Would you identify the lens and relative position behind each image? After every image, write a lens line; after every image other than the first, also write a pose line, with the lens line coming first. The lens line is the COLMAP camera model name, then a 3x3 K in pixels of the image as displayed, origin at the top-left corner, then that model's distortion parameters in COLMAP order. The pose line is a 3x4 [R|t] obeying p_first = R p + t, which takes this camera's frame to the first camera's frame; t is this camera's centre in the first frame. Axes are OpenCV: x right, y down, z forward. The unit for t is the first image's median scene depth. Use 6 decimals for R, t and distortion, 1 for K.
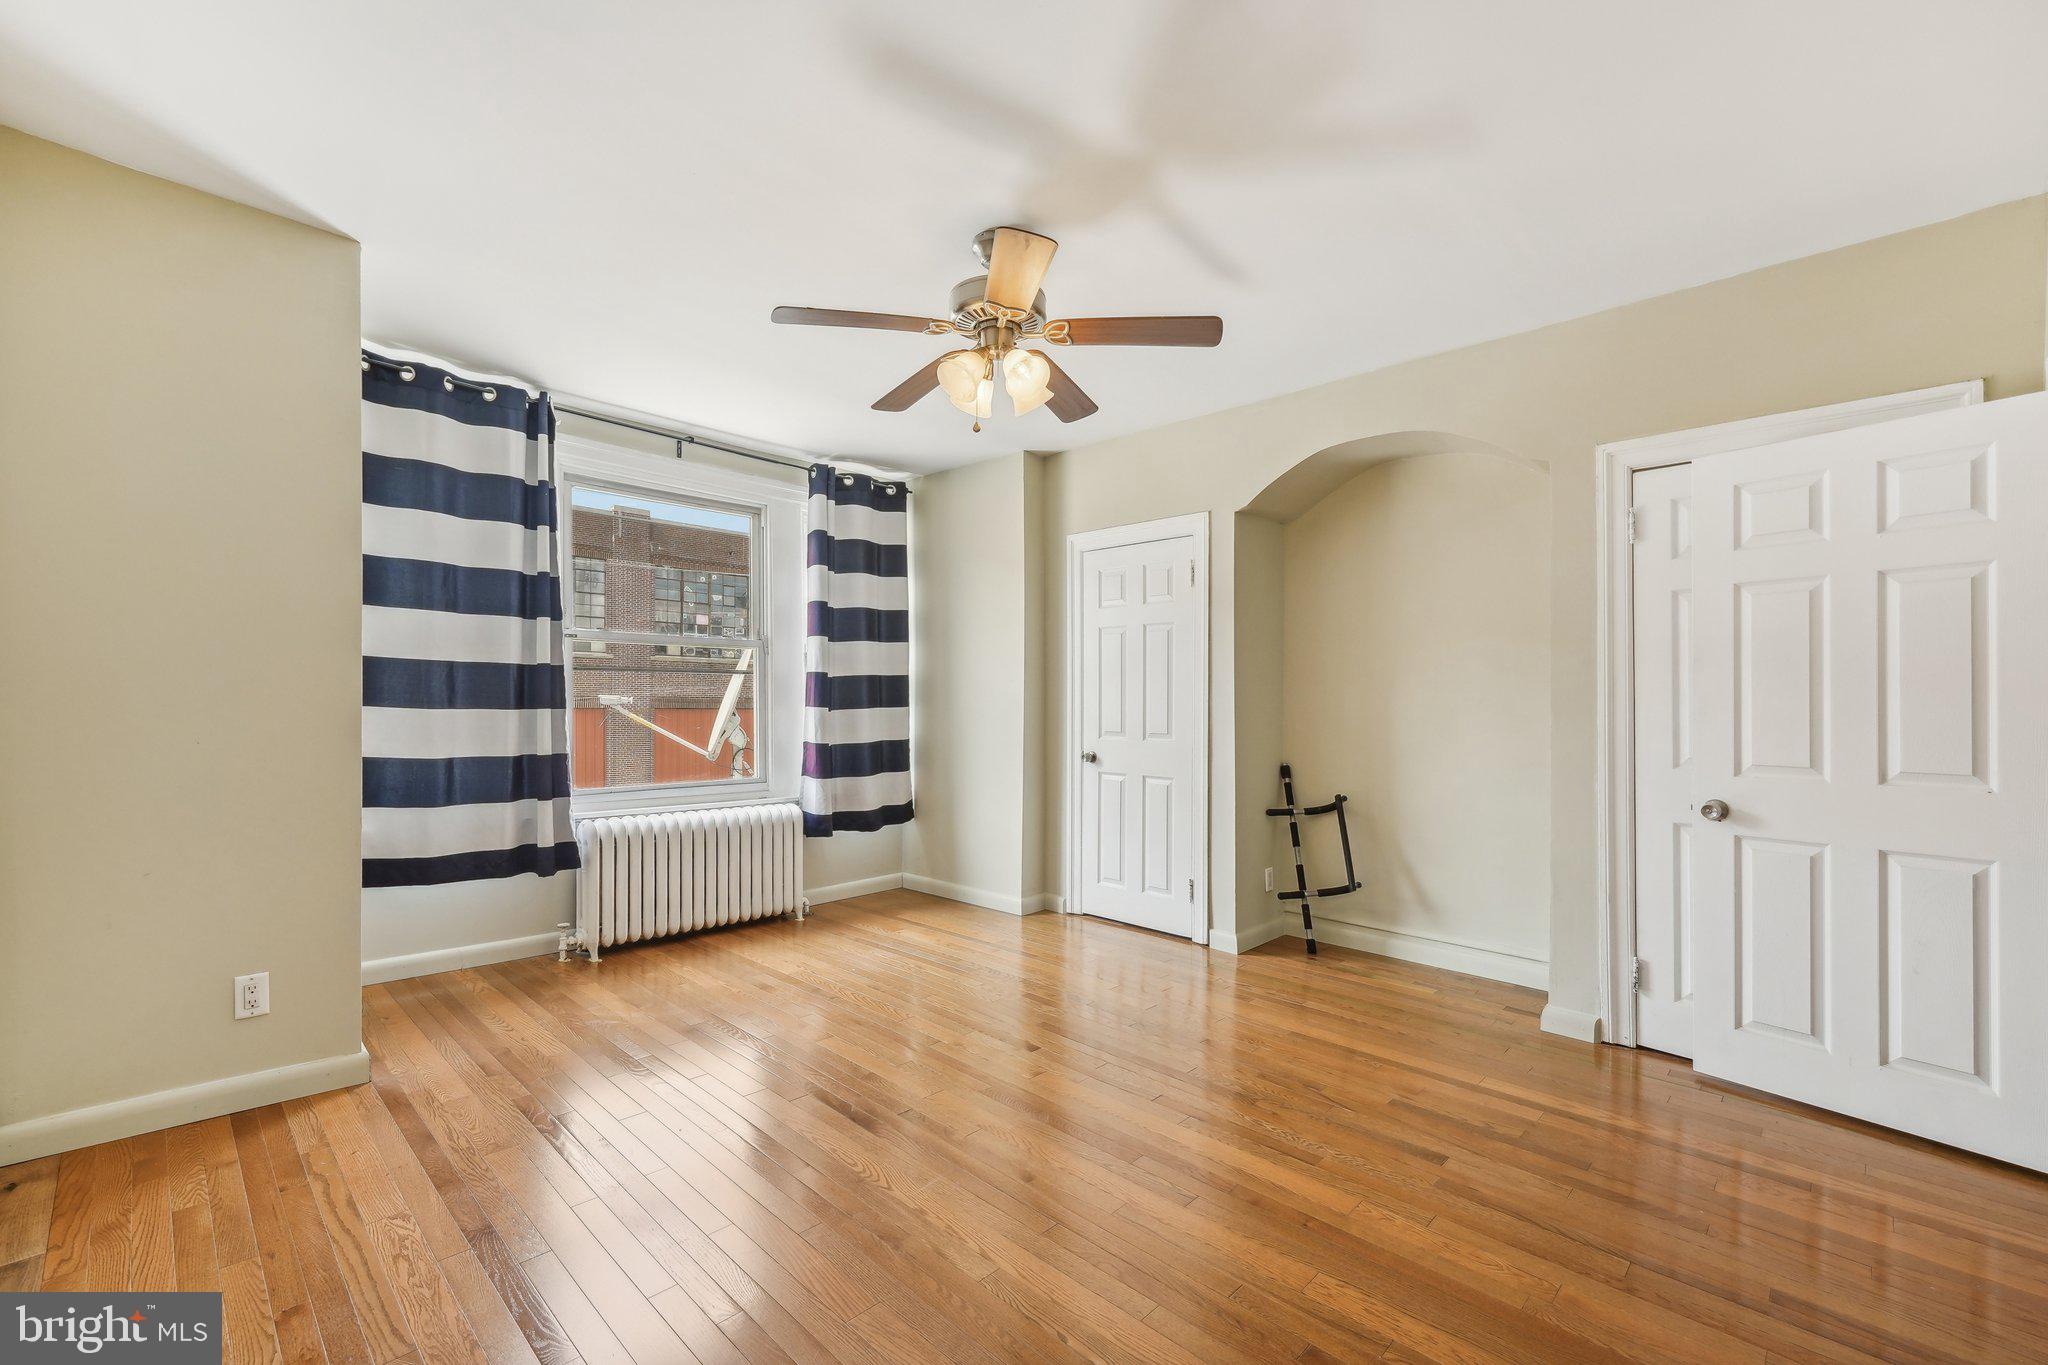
lens RADIAL K [[851.1, 0, 1002.1], [0, 851.1, 694.1], [0, 0, 1]] dist [0.000363, -0.000690]
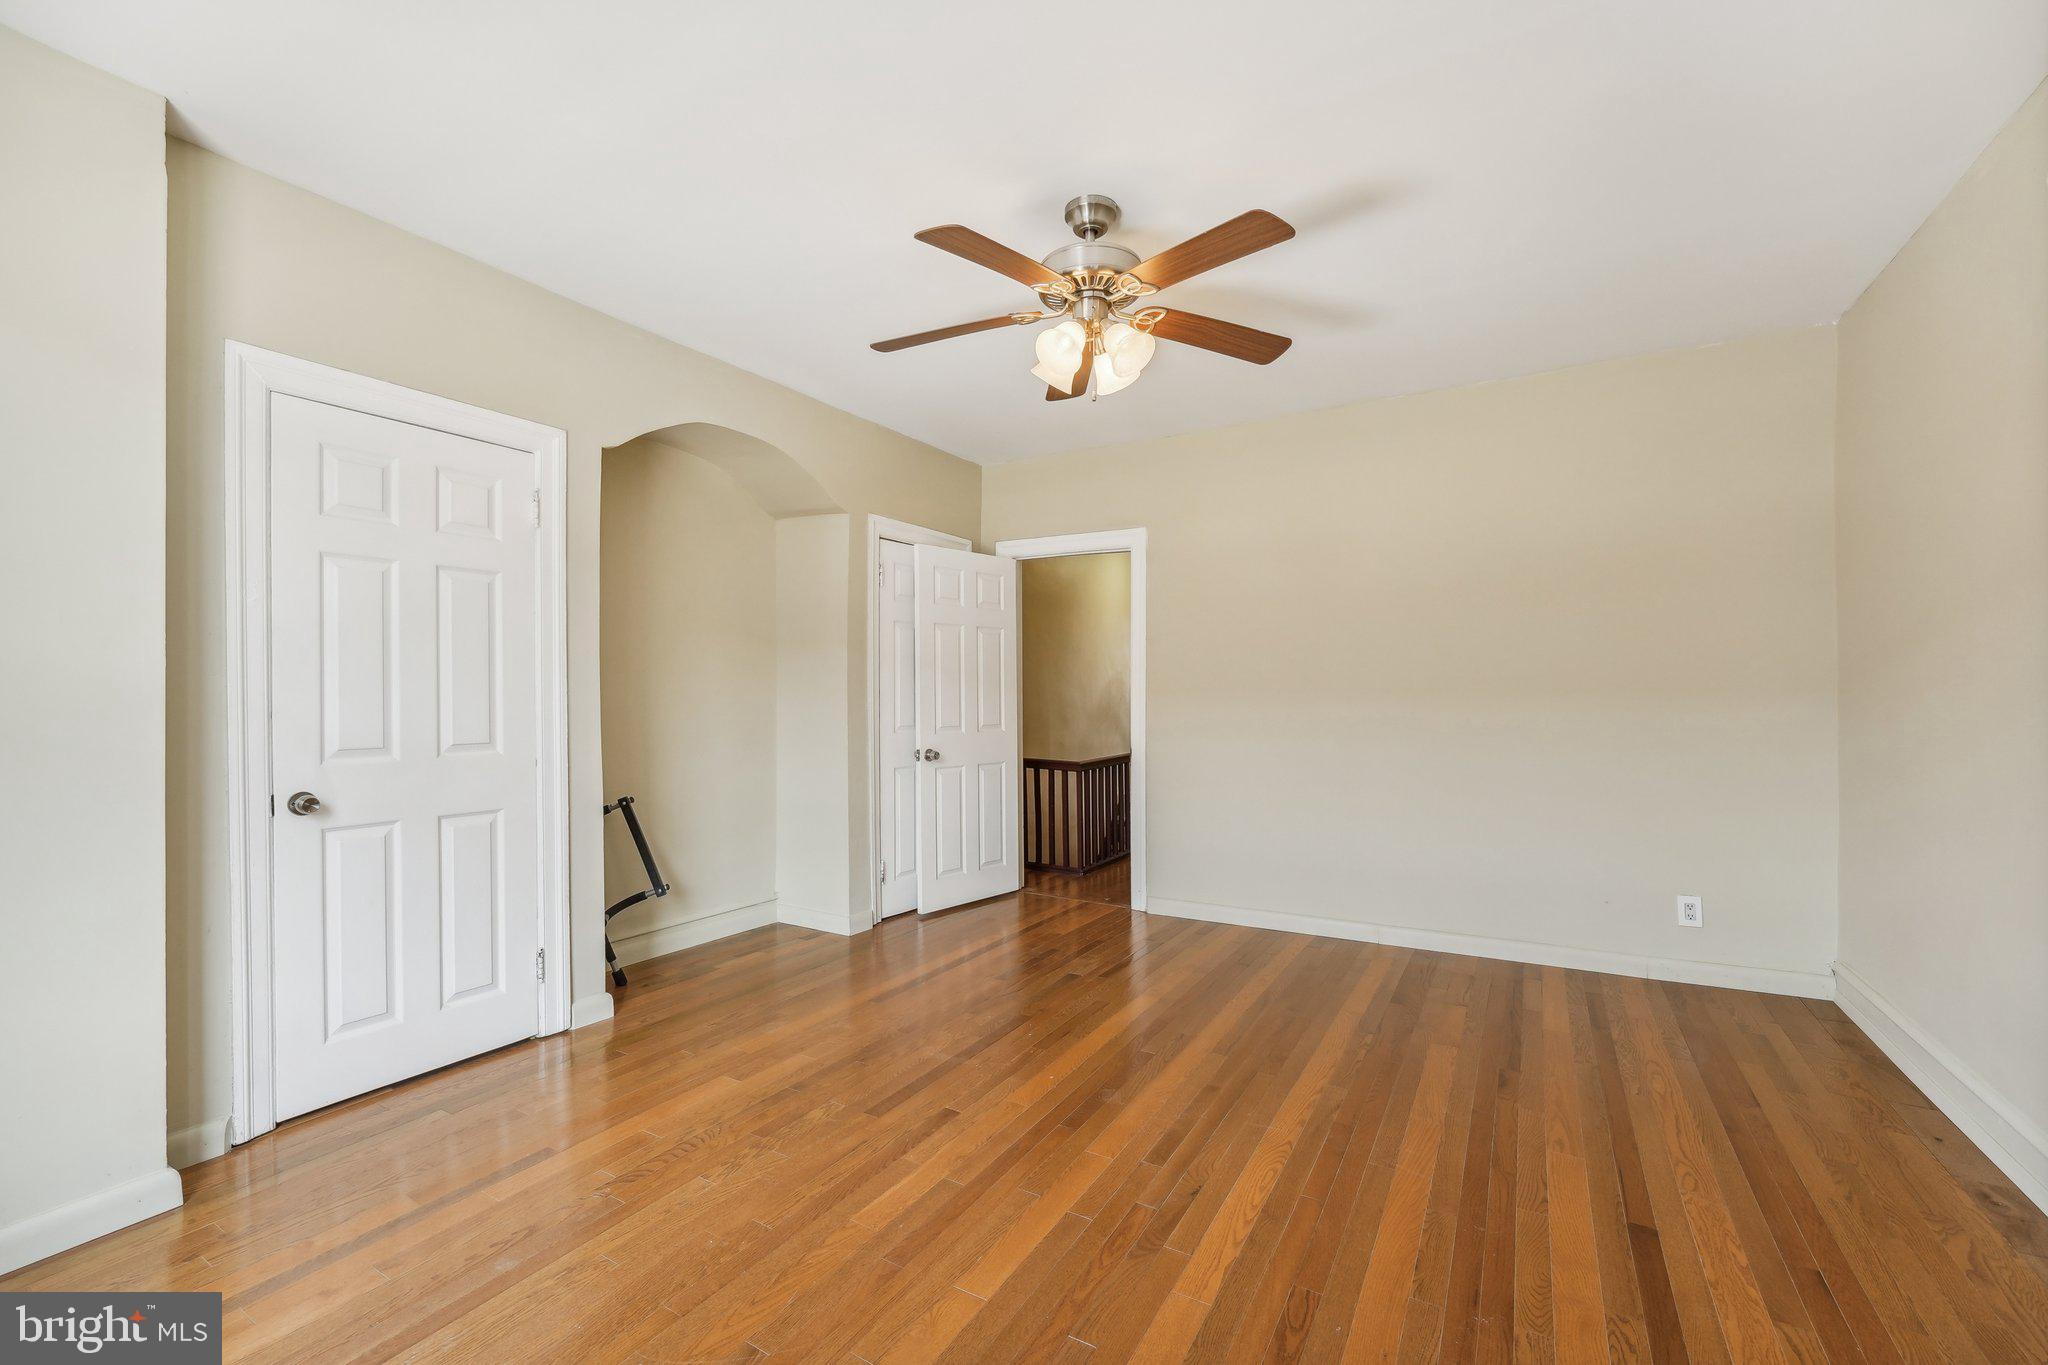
lens RADIAL K [[851.1, 0, 1011.2], [0, 851.1, 688.5], [0, 0, 1]] dist [0.000363, -0.000690]
pose [[-0.229161, 0.005917, 0.973371, -0.549706], [-0.002712, 0.999974, -0.006717, 0.008819], [-0.973385, -0.004179, -0.229139, 0.795278]]
